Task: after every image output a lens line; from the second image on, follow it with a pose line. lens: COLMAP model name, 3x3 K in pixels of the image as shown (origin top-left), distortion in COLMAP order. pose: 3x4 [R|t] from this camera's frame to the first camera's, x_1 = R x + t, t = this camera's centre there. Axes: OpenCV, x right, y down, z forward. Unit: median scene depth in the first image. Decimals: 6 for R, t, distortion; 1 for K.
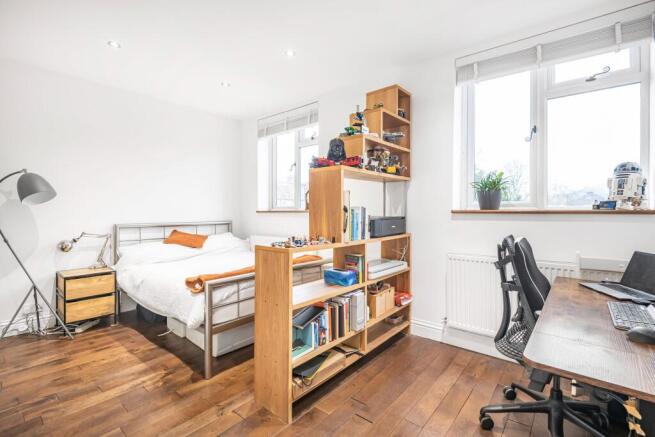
lens RADIAL K [[307.7, 0, 328.0], [0, 307.7, 208.8], [0, 0, 1]] dist [-0.001241, -0.000093]
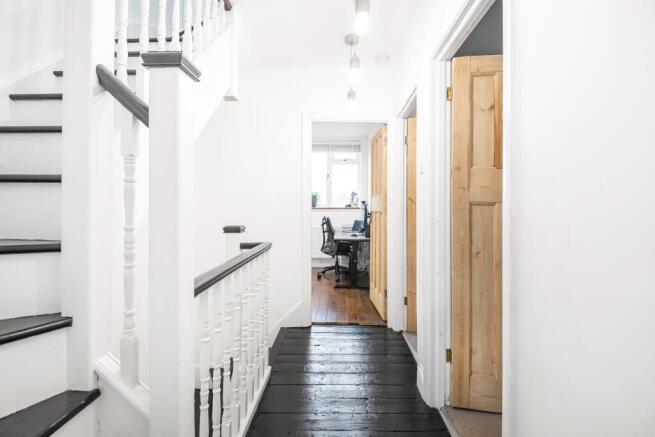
lens RADIAL K [[307.7, 0, 328.0], [0, 307.7, 208.8], [0, 0, 1]] dist [-0.001241, -0.000093]
pose [[0.790871, 0.000079, 0.611984, -1.057370], [-0.004920, 0.999969, 0.006228, -0.001142], [-0.611964, -0.007937, 0.790846, -1.211877]]
